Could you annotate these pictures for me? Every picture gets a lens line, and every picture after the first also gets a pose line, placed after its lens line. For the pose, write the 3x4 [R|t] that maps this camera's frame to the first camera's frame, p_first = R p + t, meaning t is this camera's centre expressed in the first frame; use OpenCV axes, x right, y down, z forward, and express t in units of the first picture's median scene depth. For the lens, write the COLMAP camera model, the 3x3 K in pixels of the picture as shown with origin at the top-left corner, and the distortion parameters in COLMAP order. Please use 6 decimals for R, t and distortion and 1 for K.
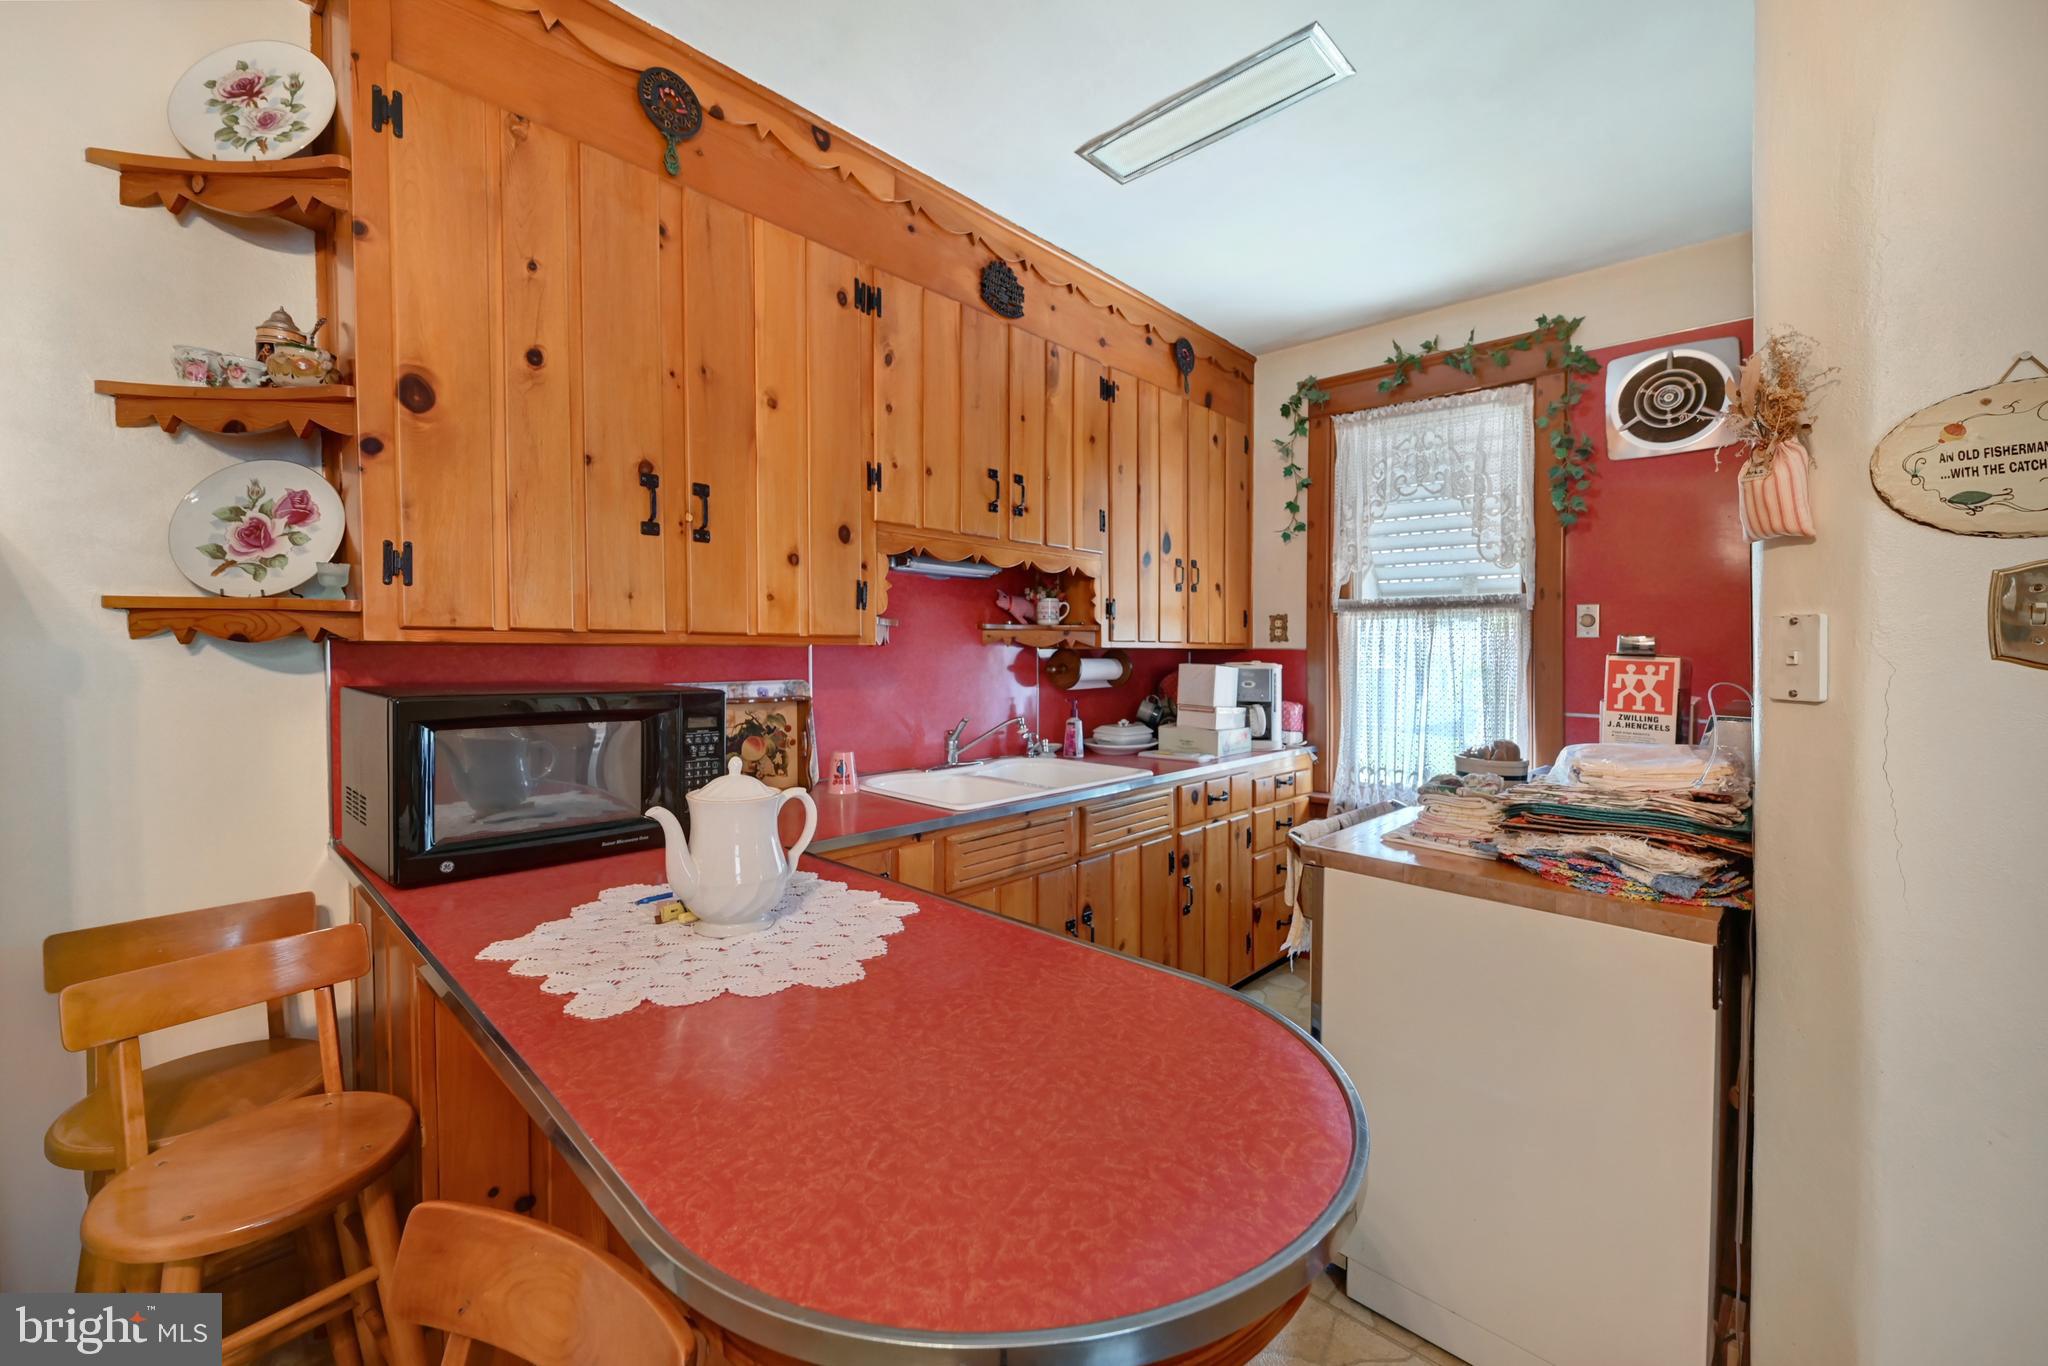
lens RADIAL K [[819.9, 0, 1048.0], [0, 819.9, 683.7], [0, 0, 1]] dist [-0.003552, 0.000613]
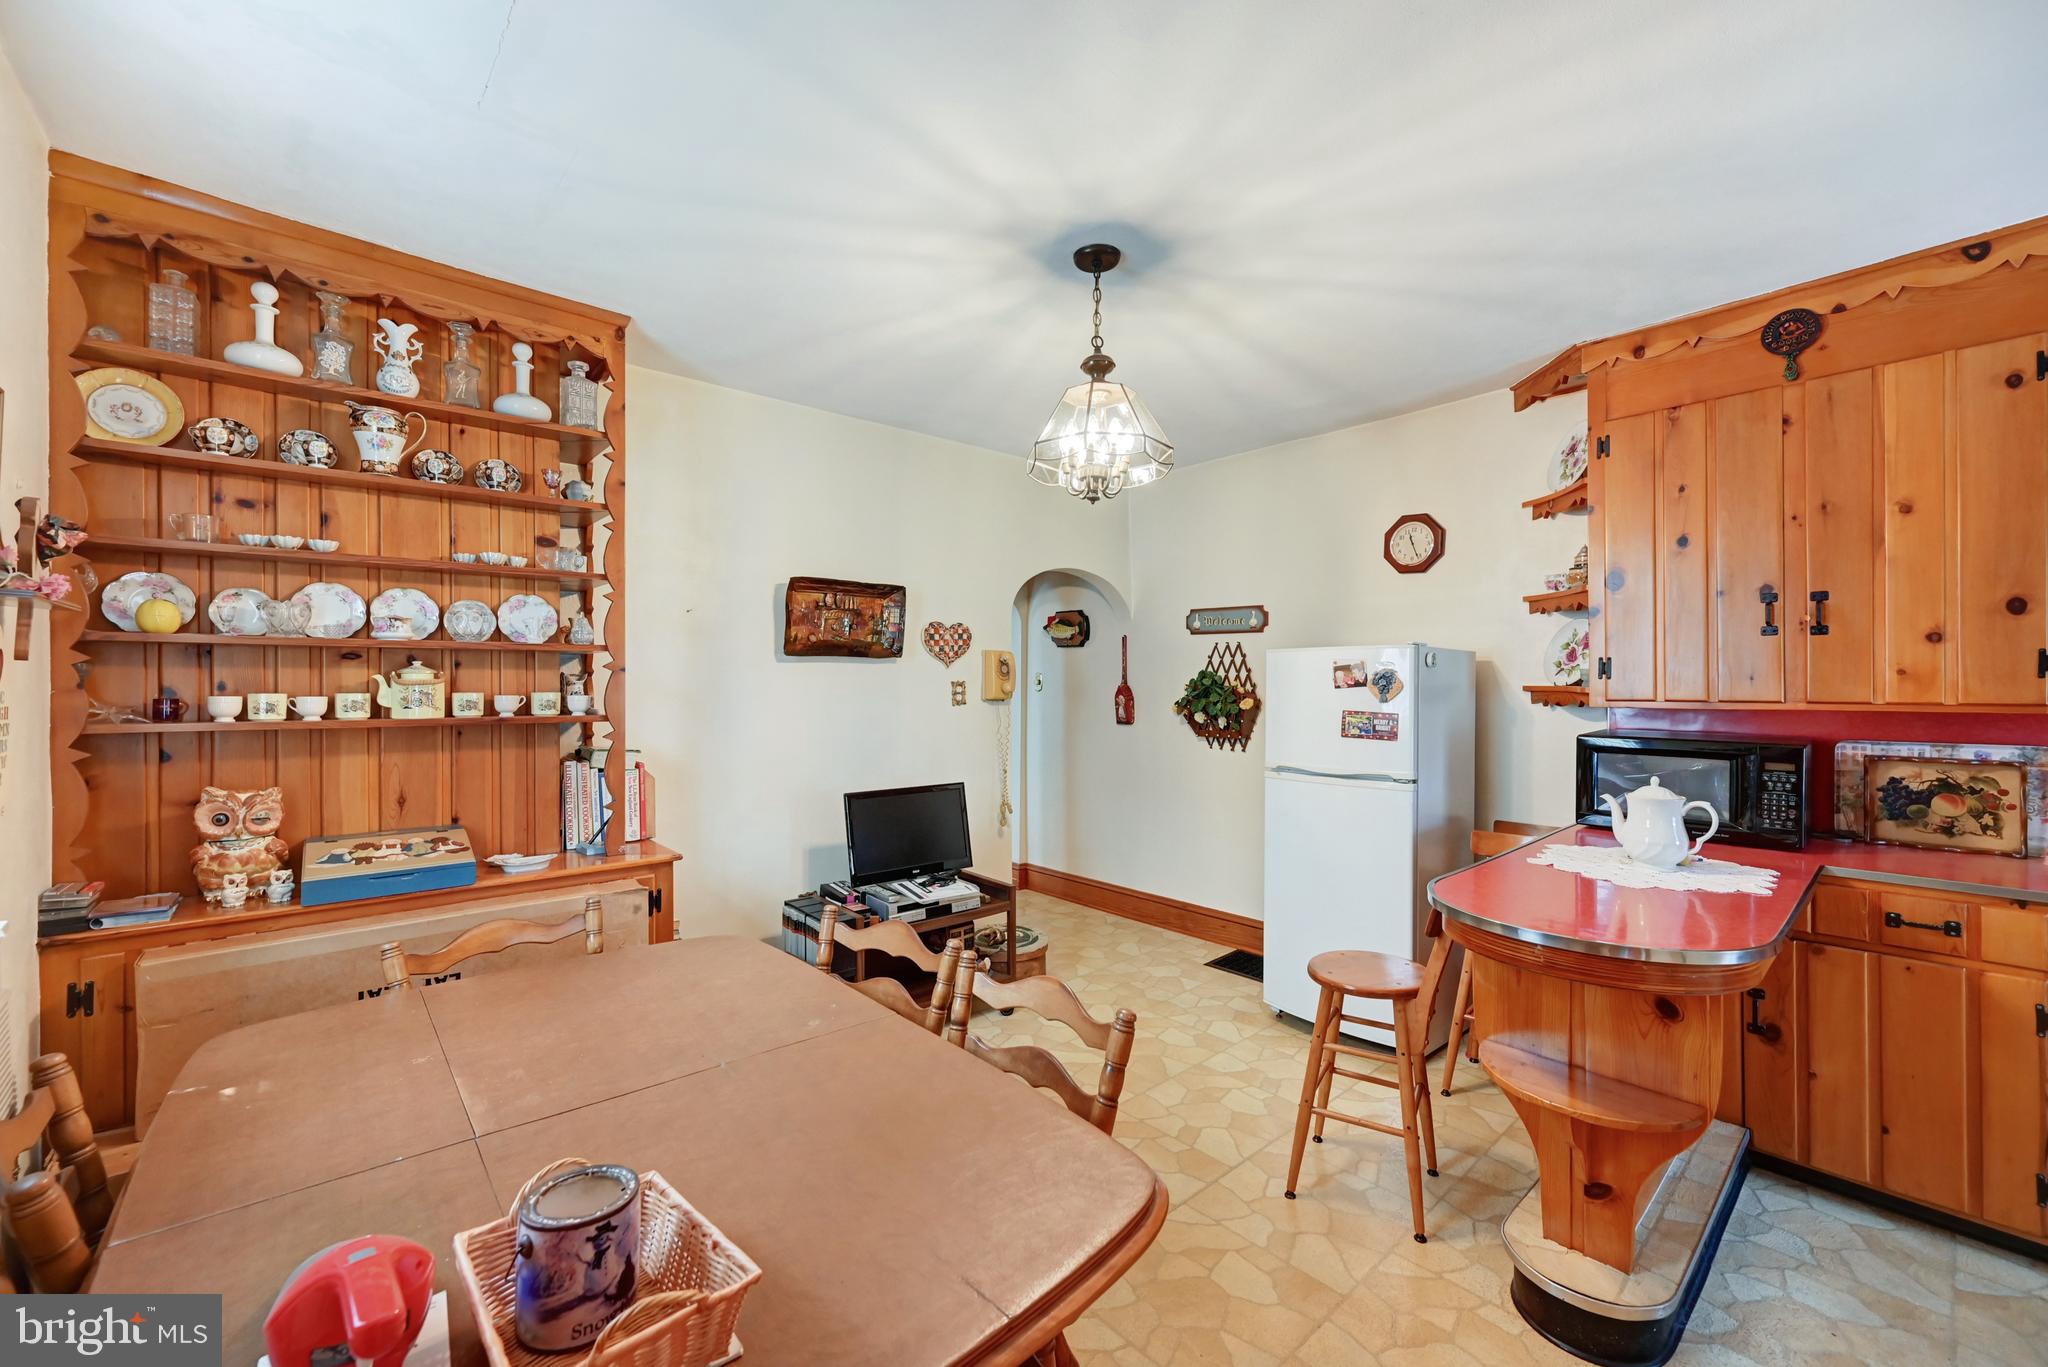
lens RADIAL K [[819.9, 0, 1030.4], [0, 819.9, 682.5], [0, 0, 1]] dist [-0.003552, 0.000613]
pose [[-0.103067, -0.007394, -0.994647, 0.677055], [-0.036607, 0.999323, -0.003635, -0.028211], [0.994001, 0.036036, -0.103268, -0.090525]]
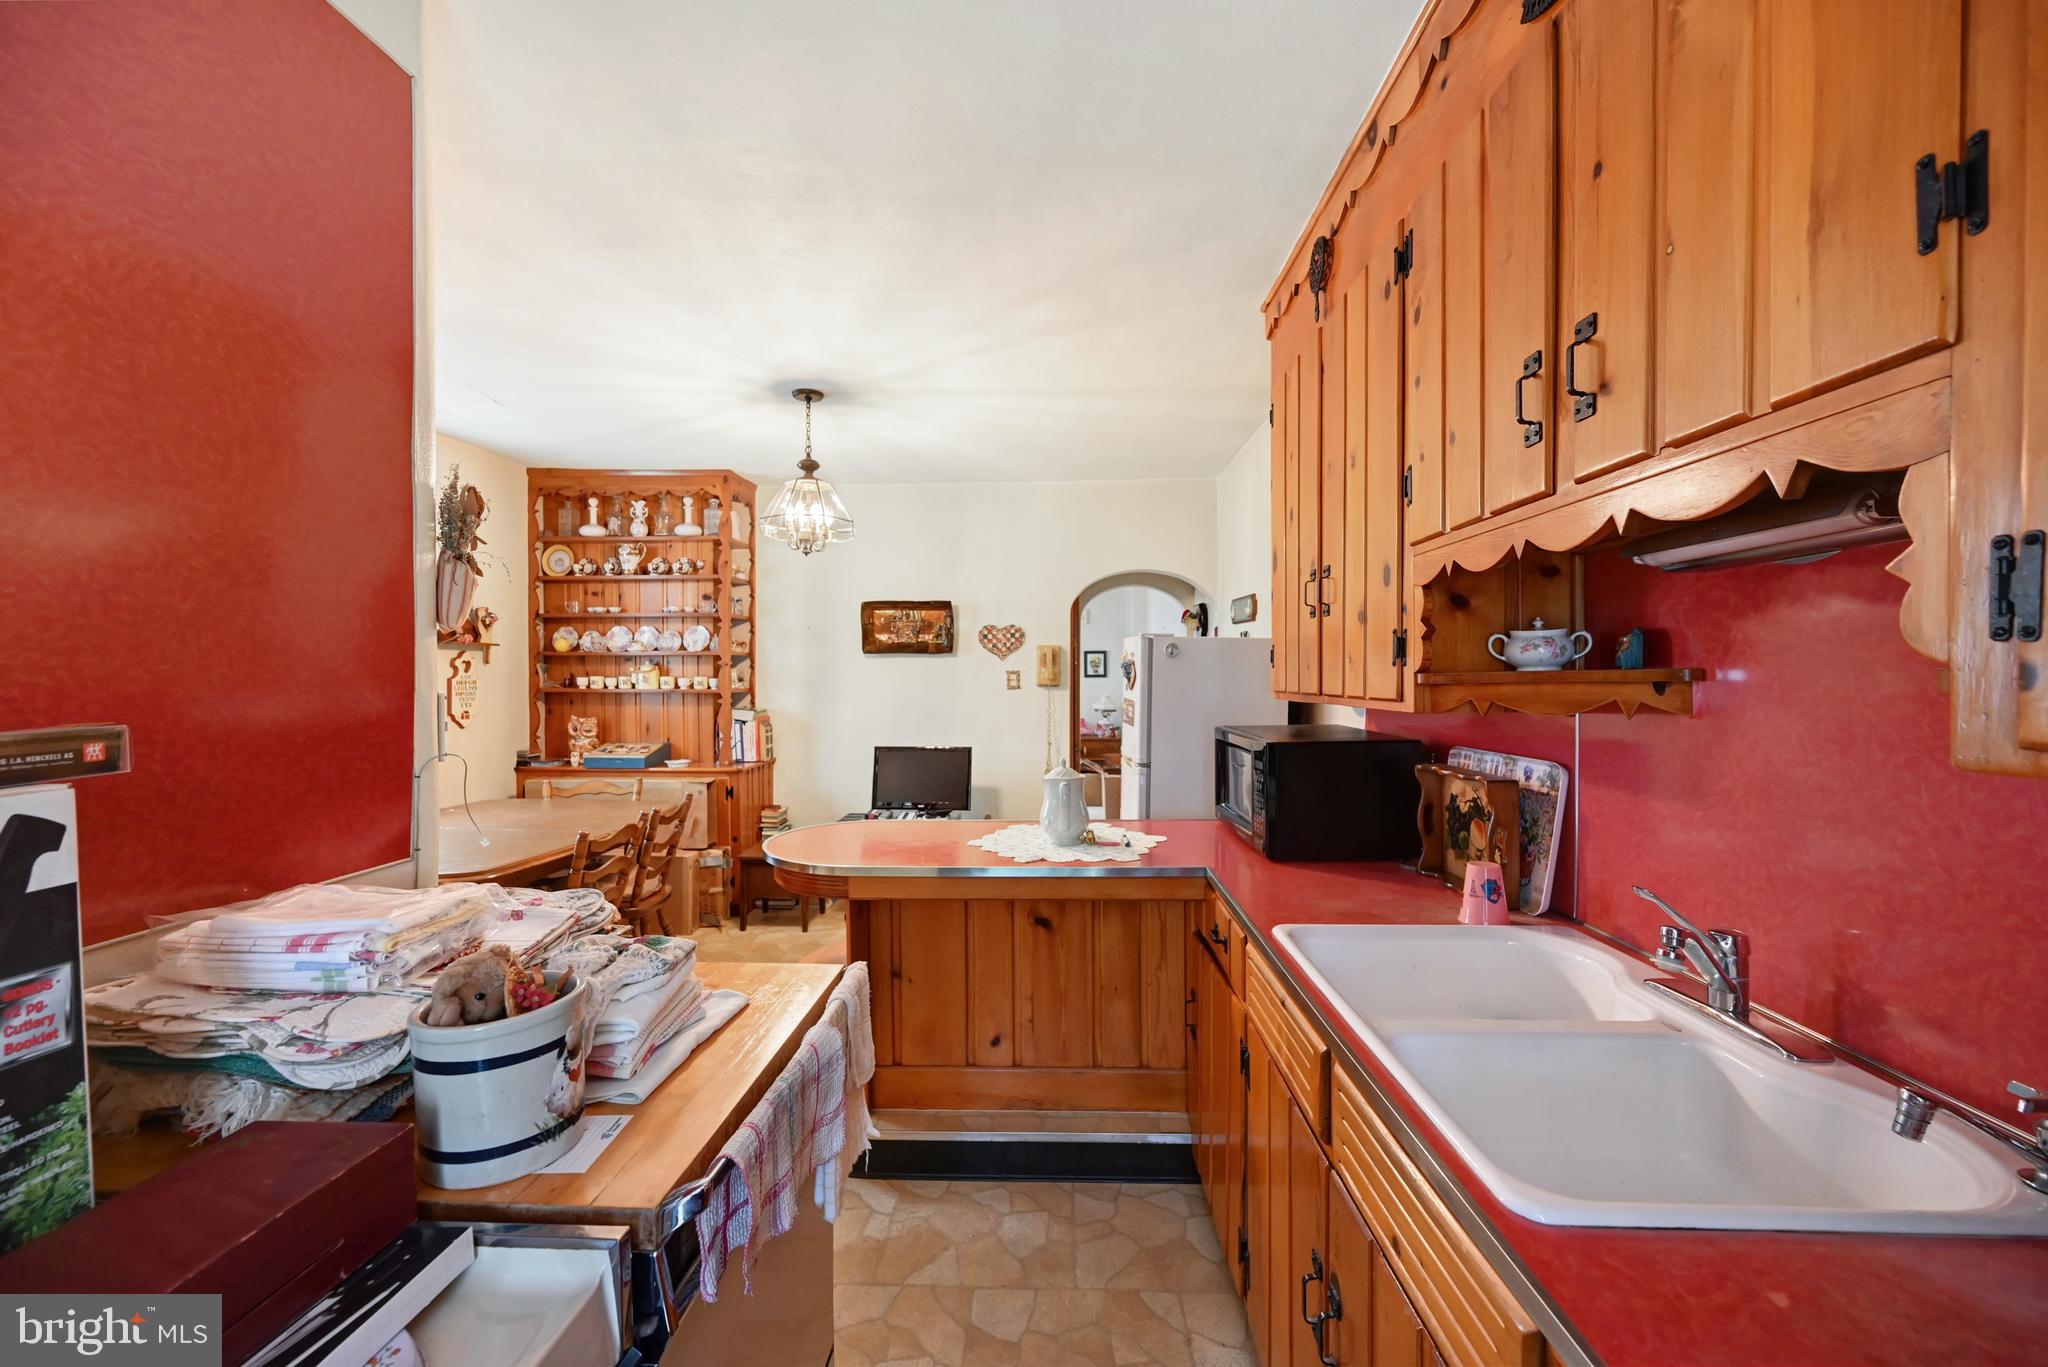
lens RADIAL K [[819.9, 0, 1038.8], [0, 819.9, 677.8], [0, 0, 1]] dist [-0.003552, 0.000613]
pose [[-0.761982, -0.001568, -0.647596, 0.409984], [-0.027727, 0.999159, 0.030206, -0.070705], [0.647004, 0.040972, -0.761385, 1.048436]]
